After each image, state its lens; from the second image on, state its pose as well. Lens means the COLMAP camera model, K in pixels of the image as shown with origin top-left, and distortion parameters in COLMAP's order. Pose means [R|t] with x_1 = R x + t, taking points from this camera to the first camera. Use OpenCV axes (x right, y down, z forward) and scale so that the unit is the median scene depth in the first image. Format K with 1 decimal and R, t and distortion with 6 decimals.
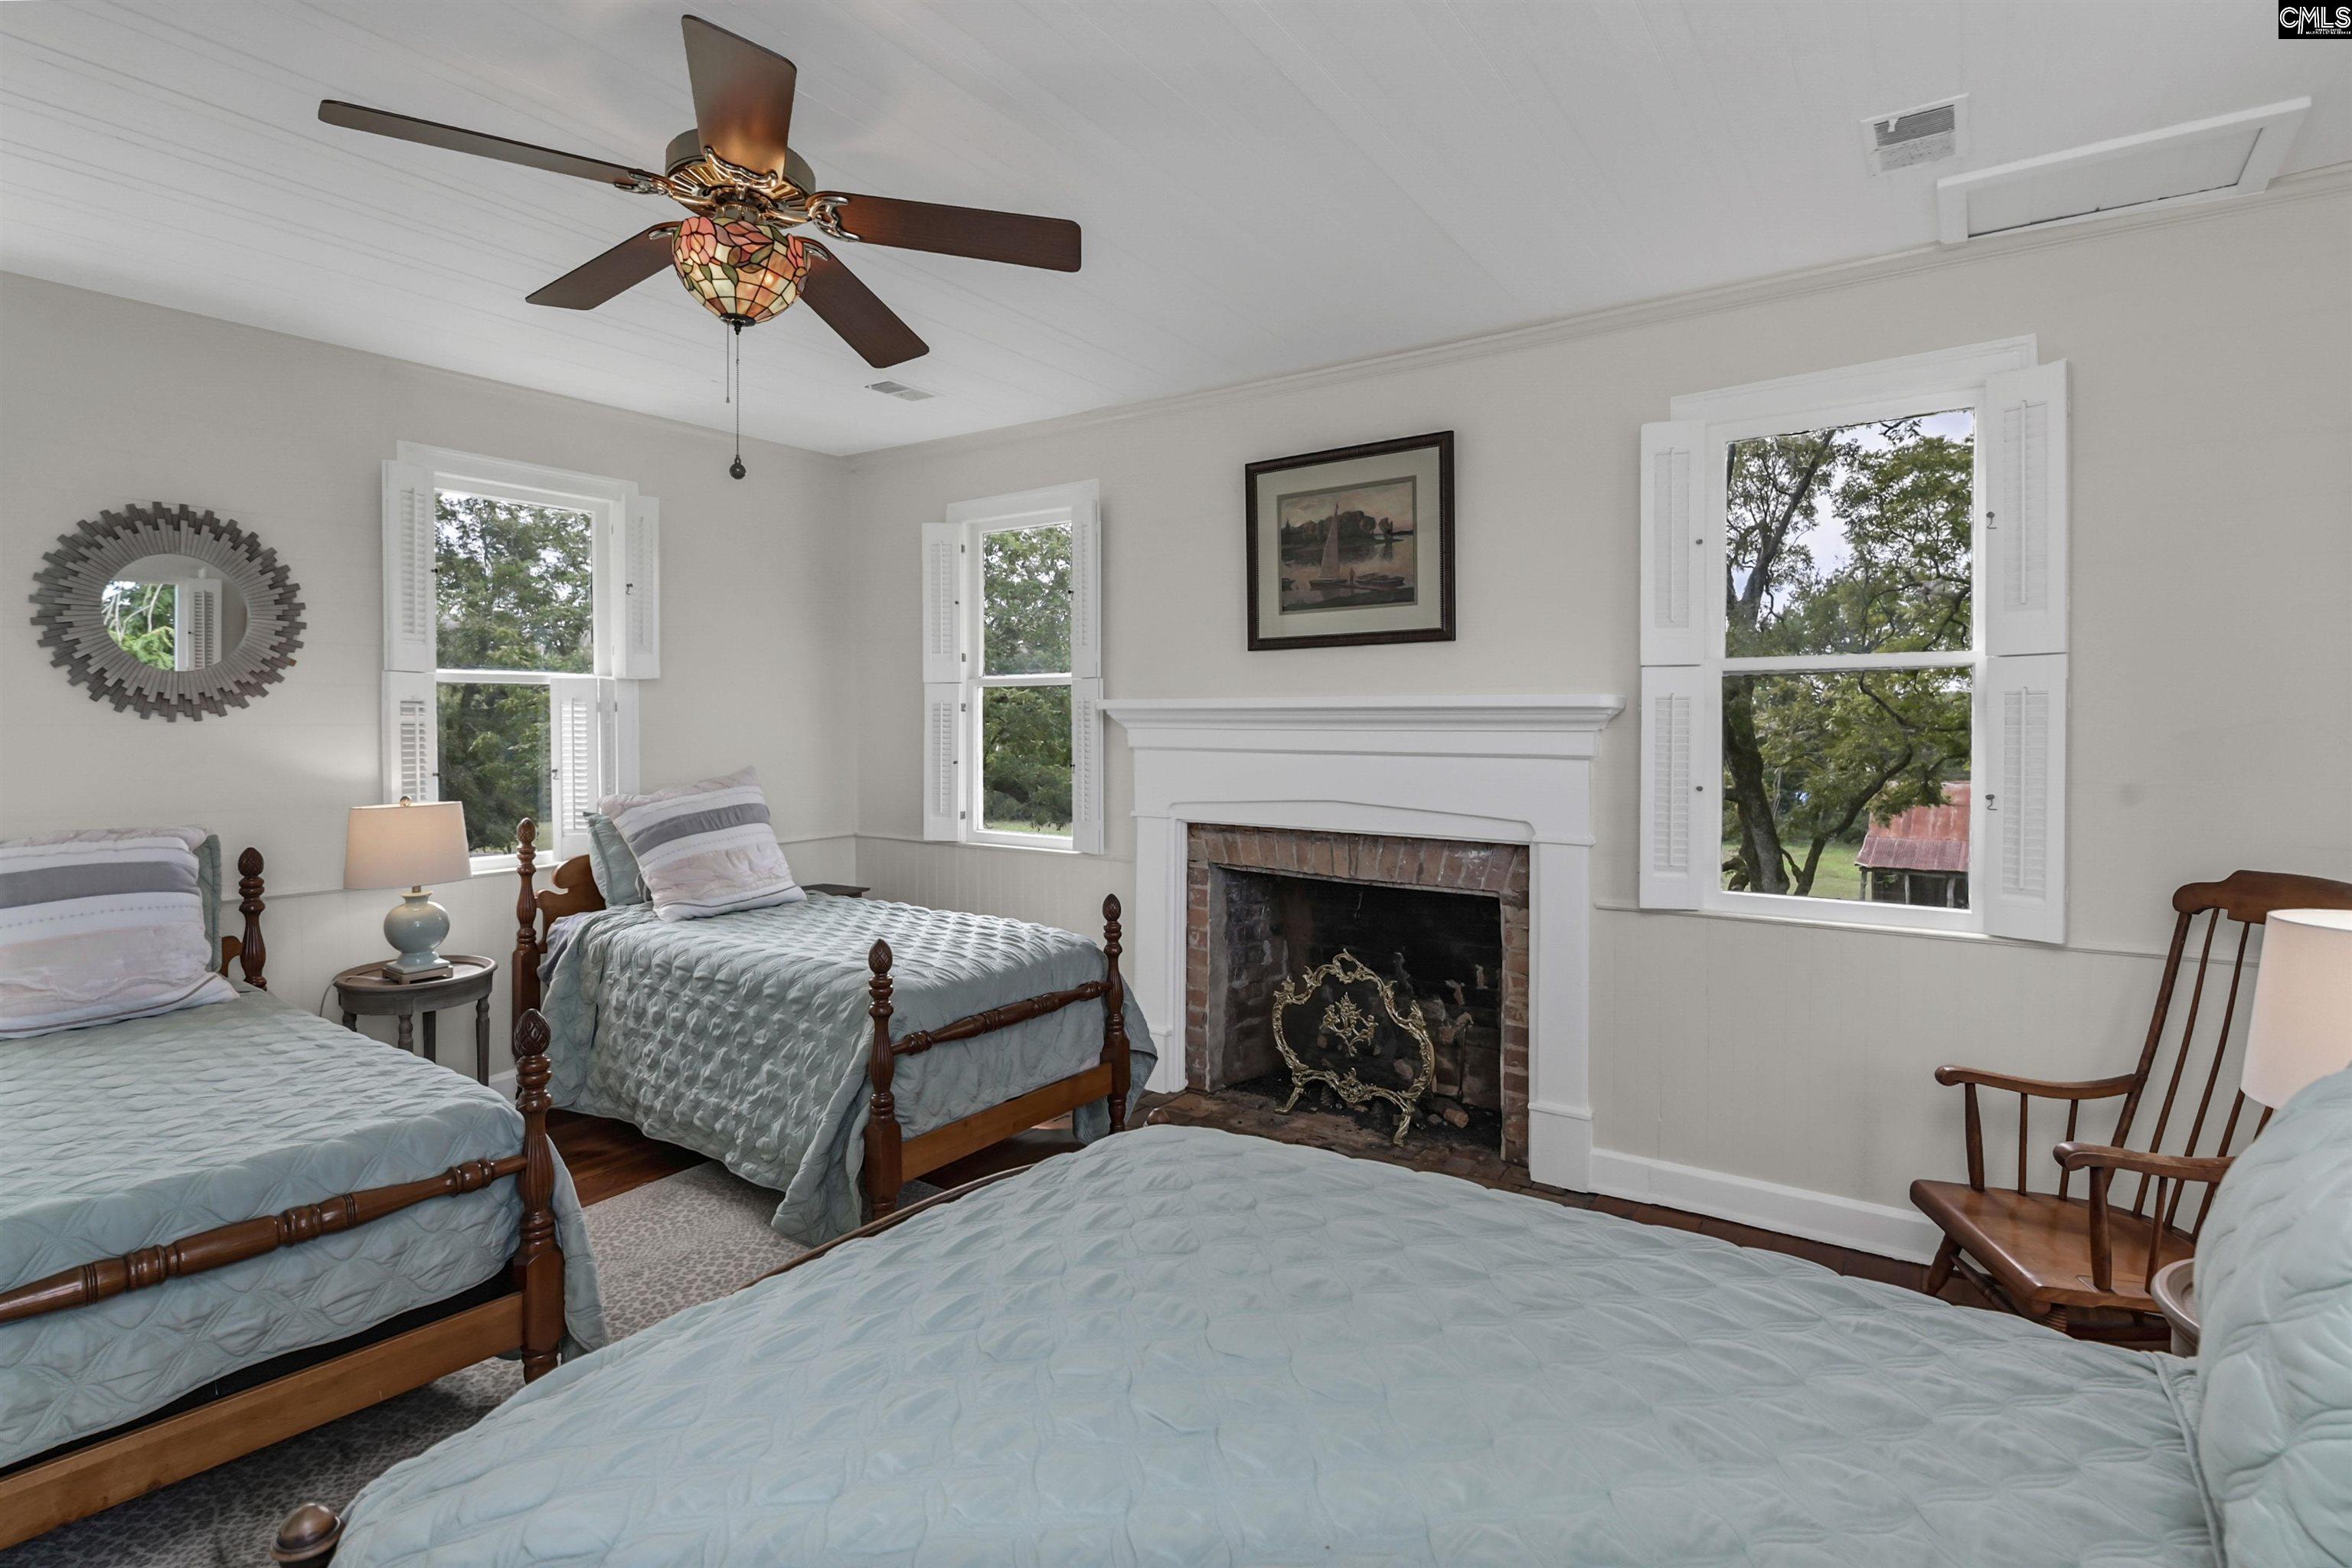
lens RADIAL K [[1133.3, 0, 1172.9], [0, 1133.3, 749.6], [0, 0, 1]] dist [-0.004547, -0.002354]
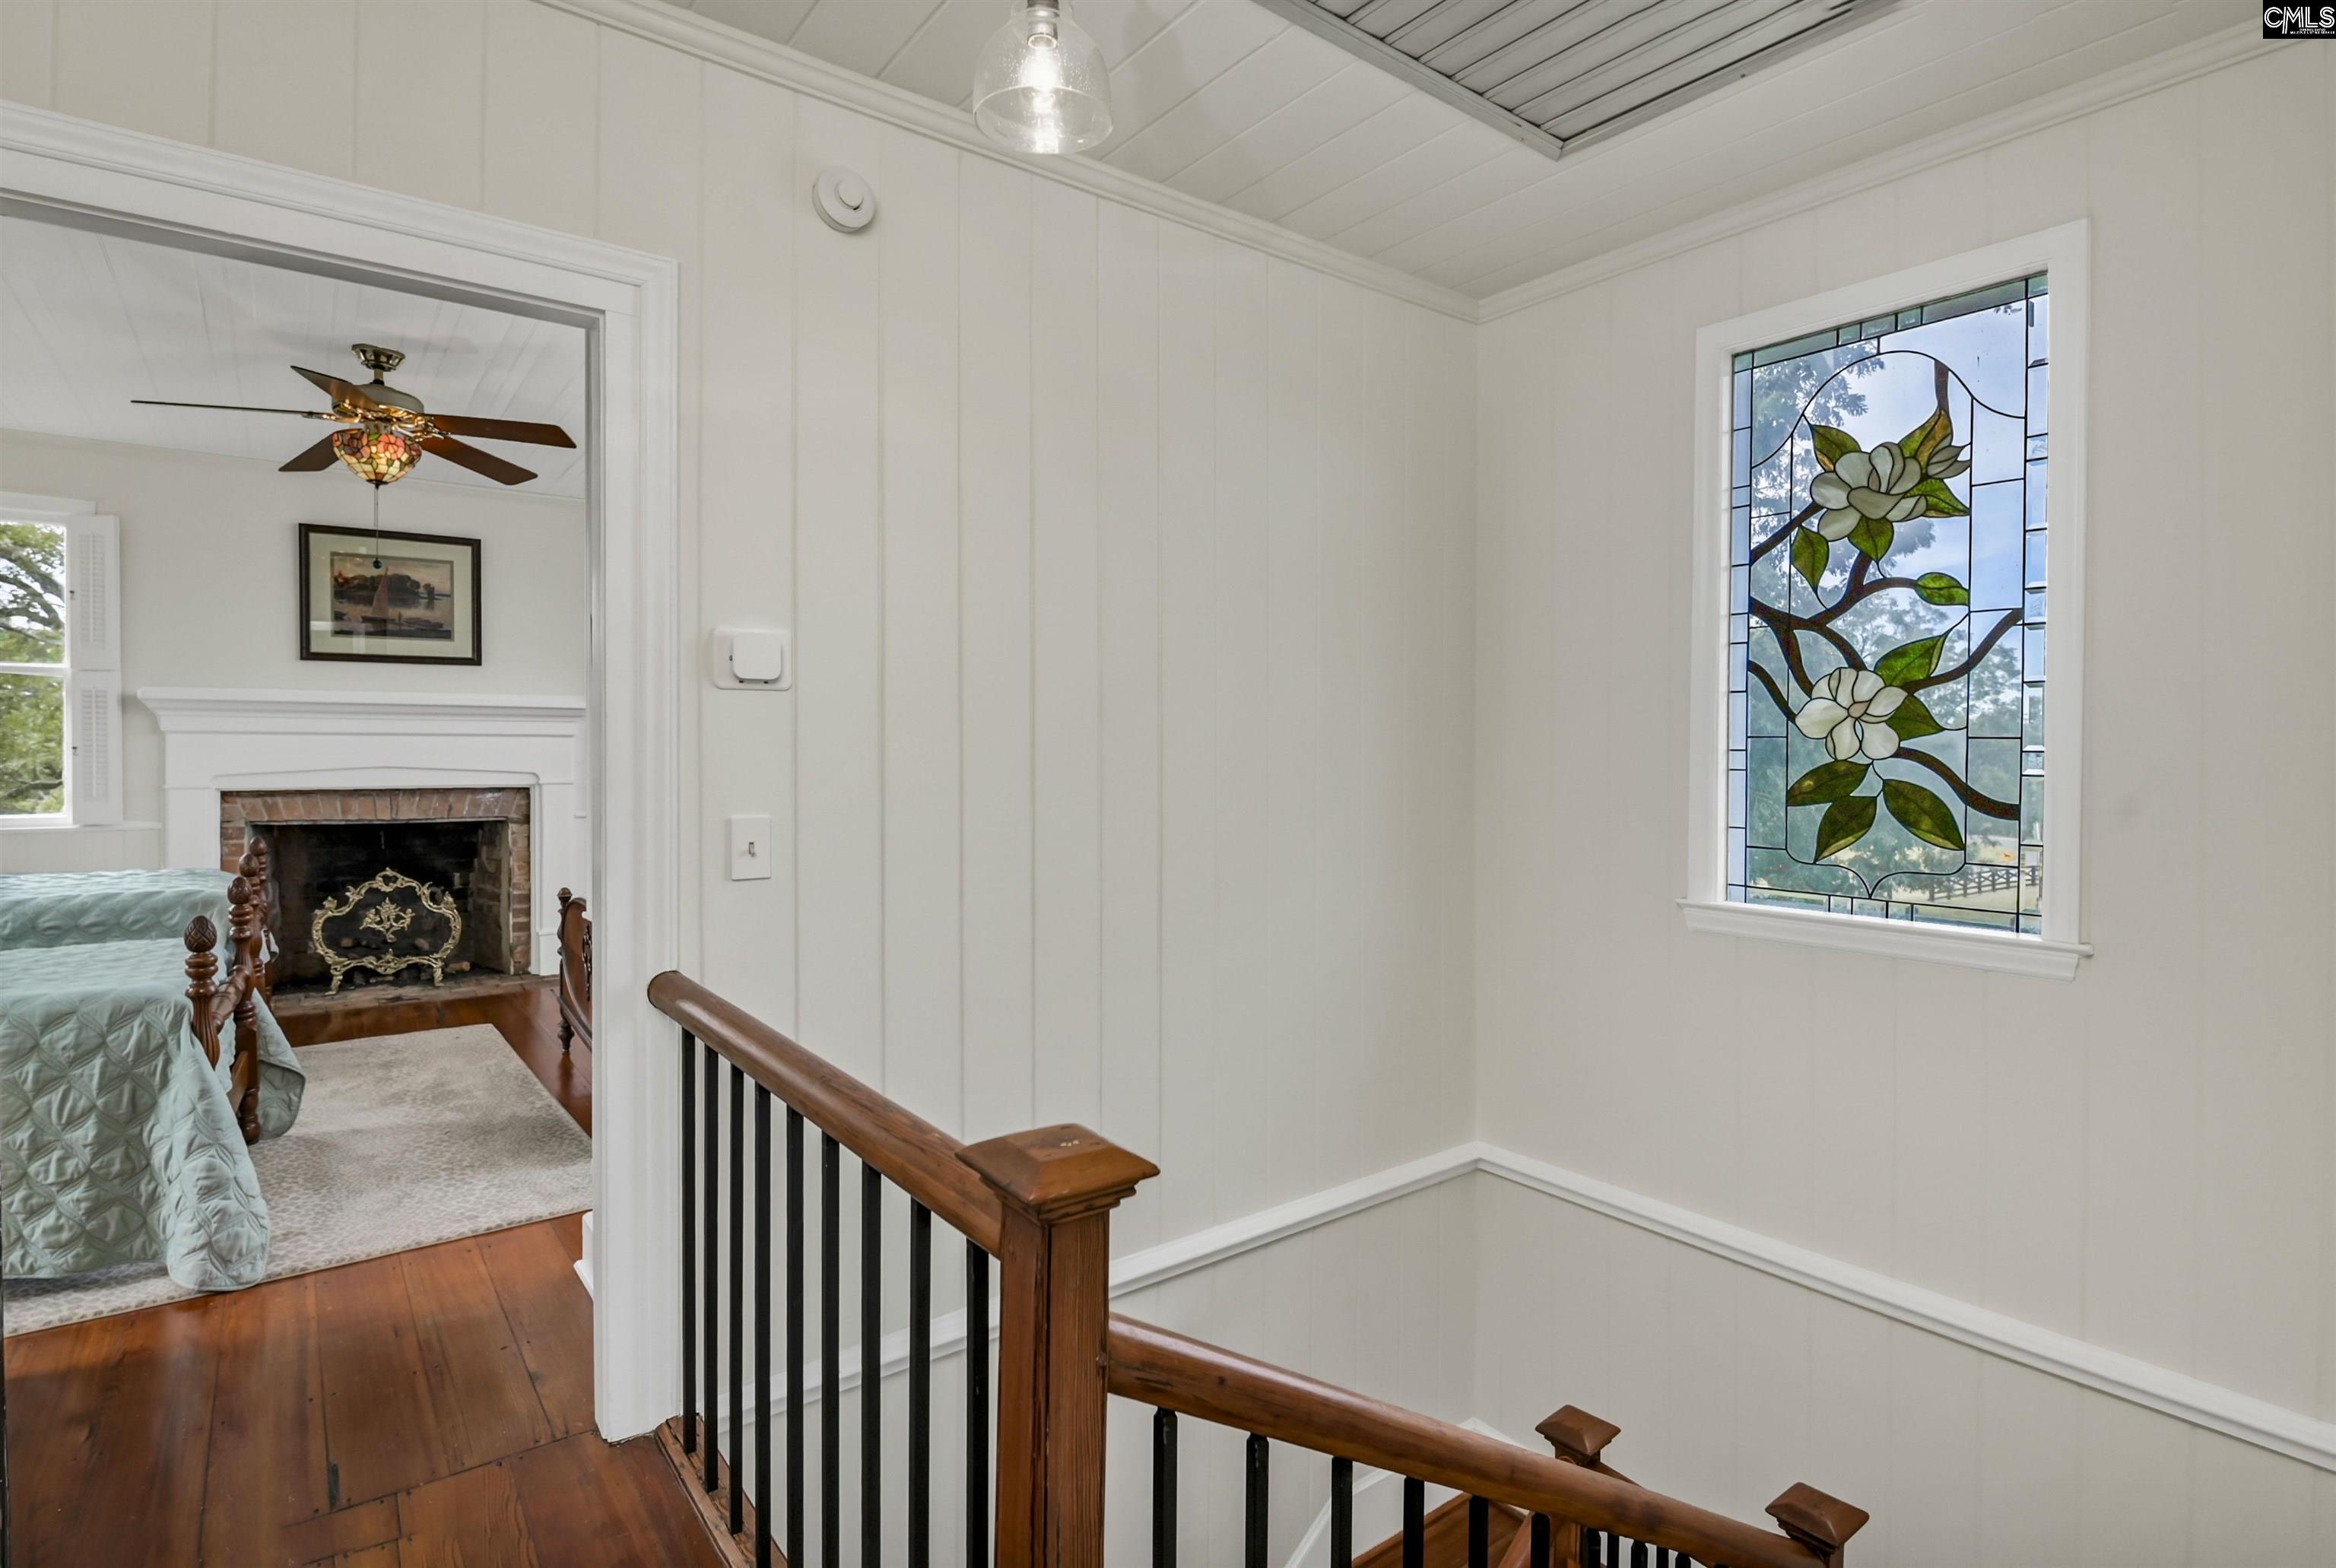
lens RADIAL K [[1125.6, 0, 1164.9], [0, 1125.6, 767.9], [0, 0, 1]] dist [-0.004547, -0.002354]
pose [[0.303626, -0.022276, 0.952531, -0.940335], [0.015129, 0.999713, 0.018557, 0.034293], [-0.952671, 0.008776, 0.303876, -0.413089]]
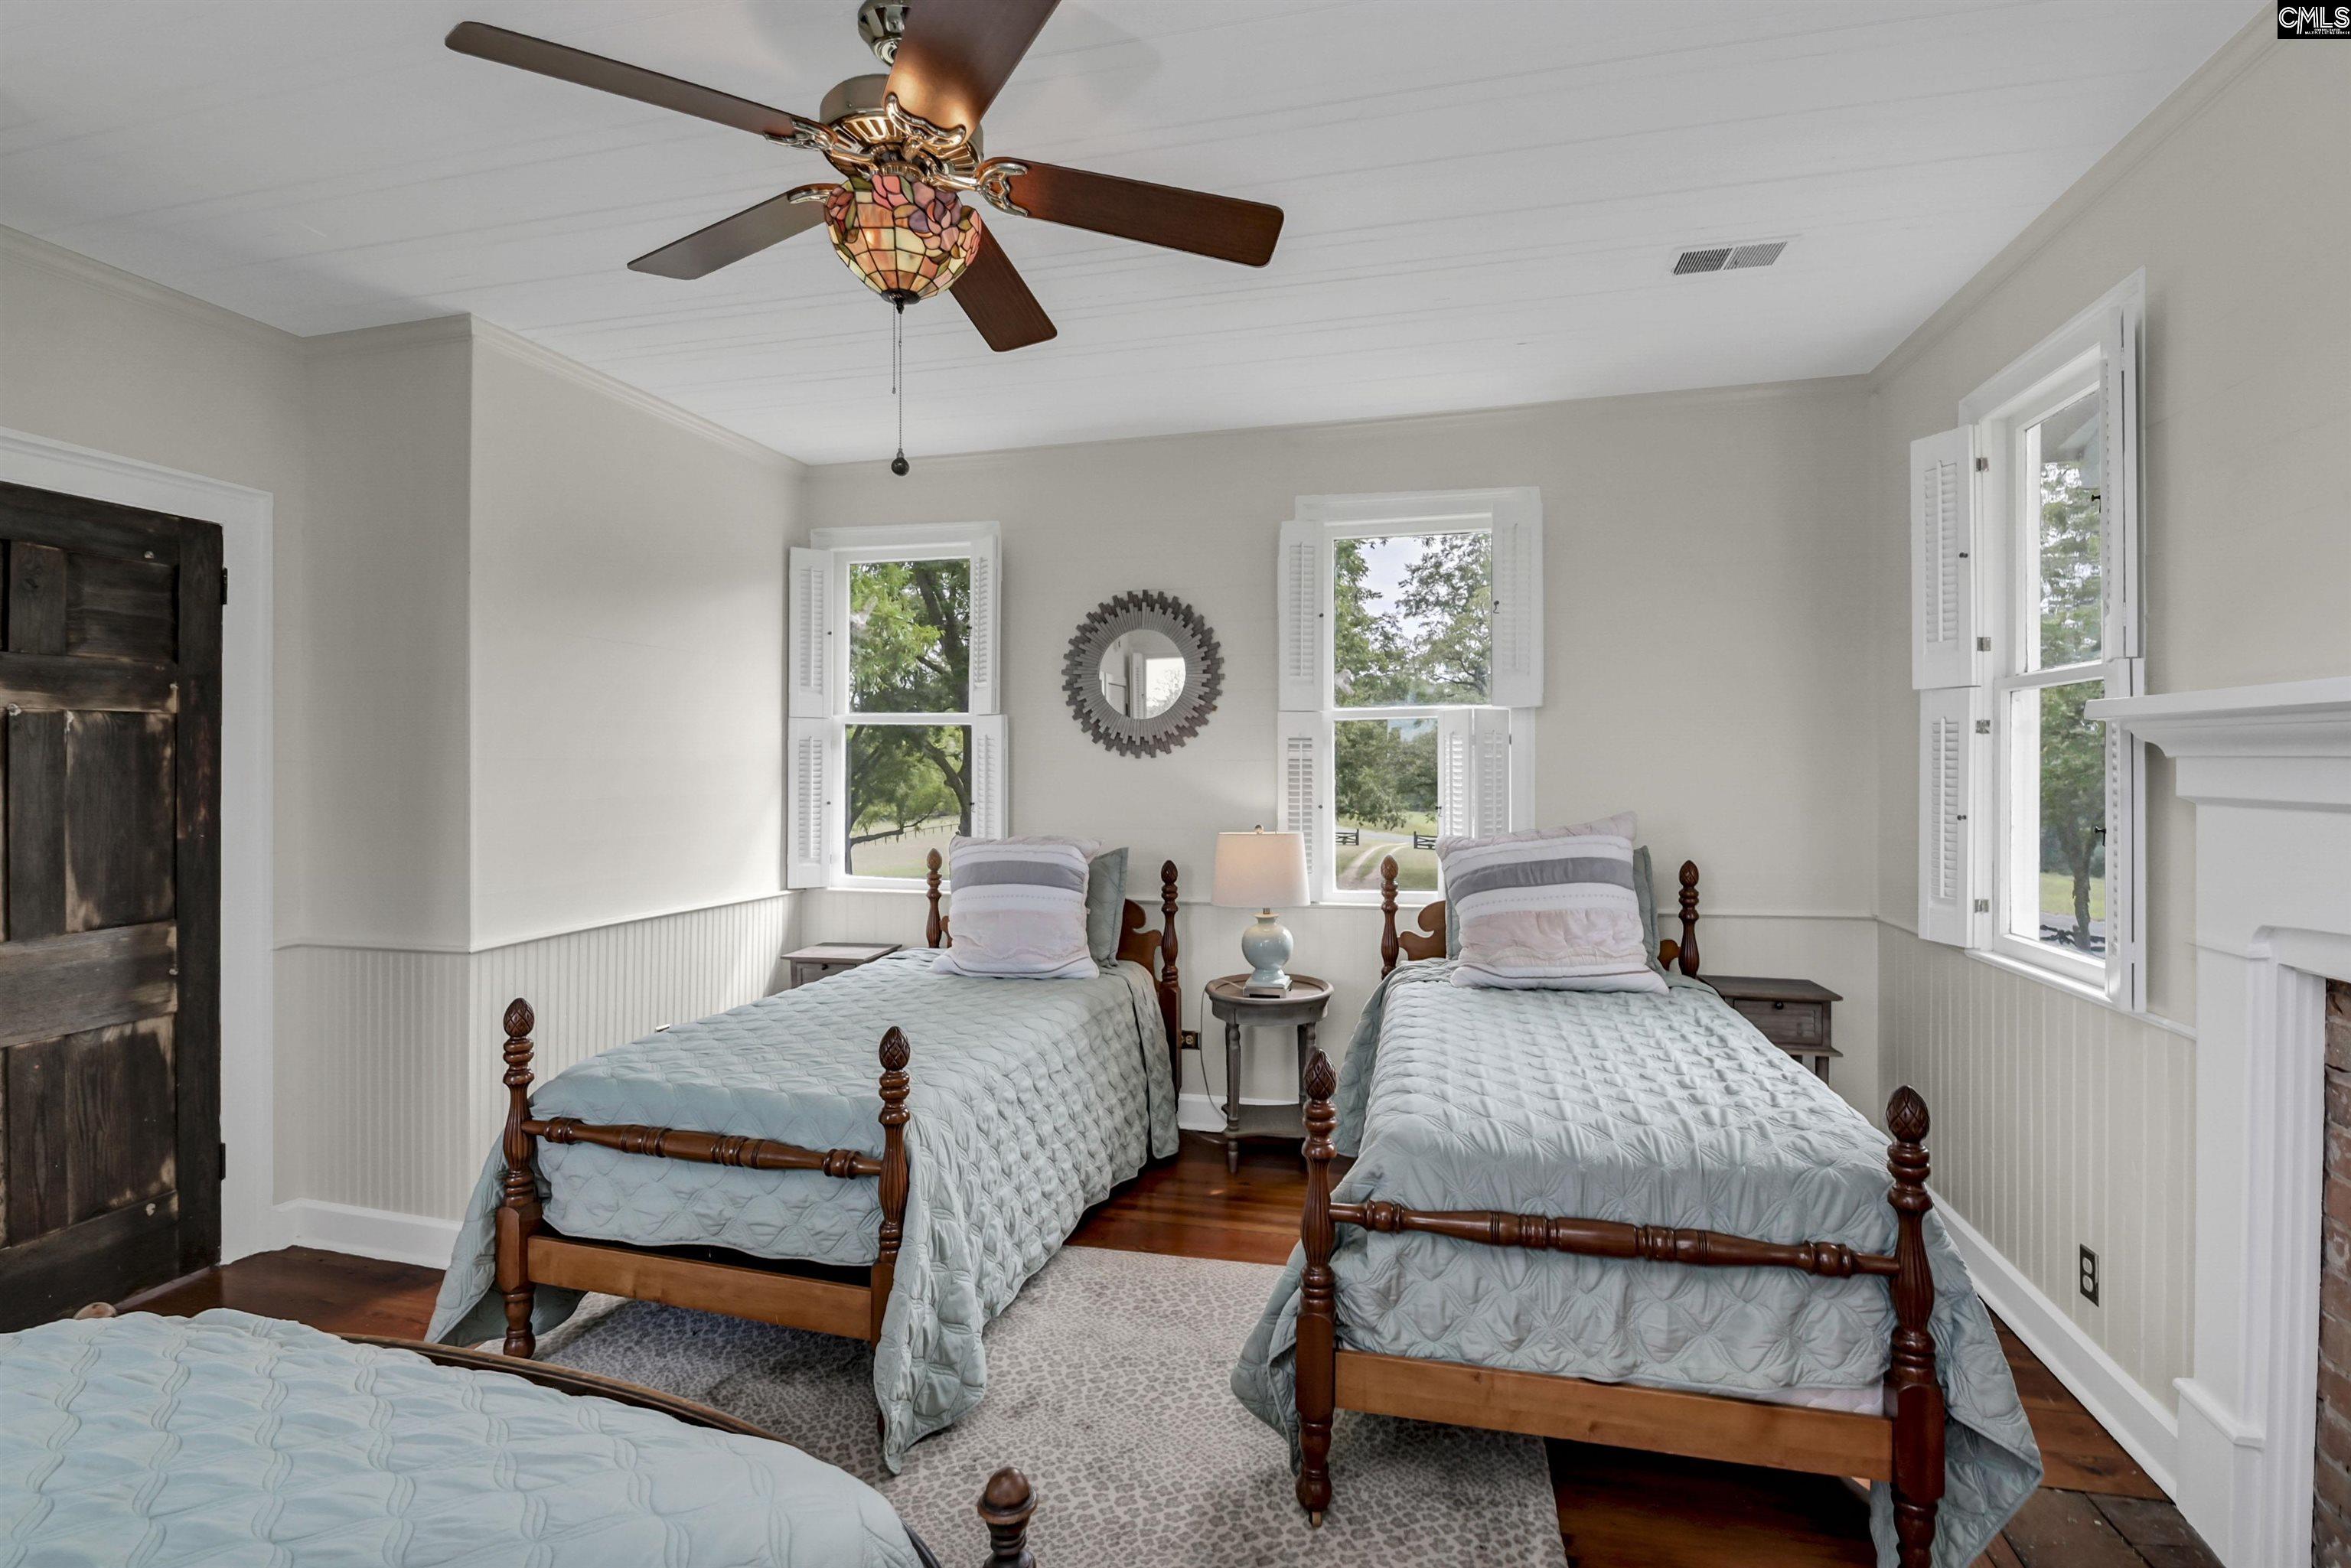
lens RADIAL K [[1132.8, 0, 1172.8], [0, 1132.8, 764.4], [0, 0, 1]] dist [-0.004547, -0.002354]
pose [[0.343886, 0.002155, -0.939009, 0.290134], [-0.014021, 0.999898, -0.002840, -0.011978], [0.938907, 0.014143, 0.343881, 0.484988]]
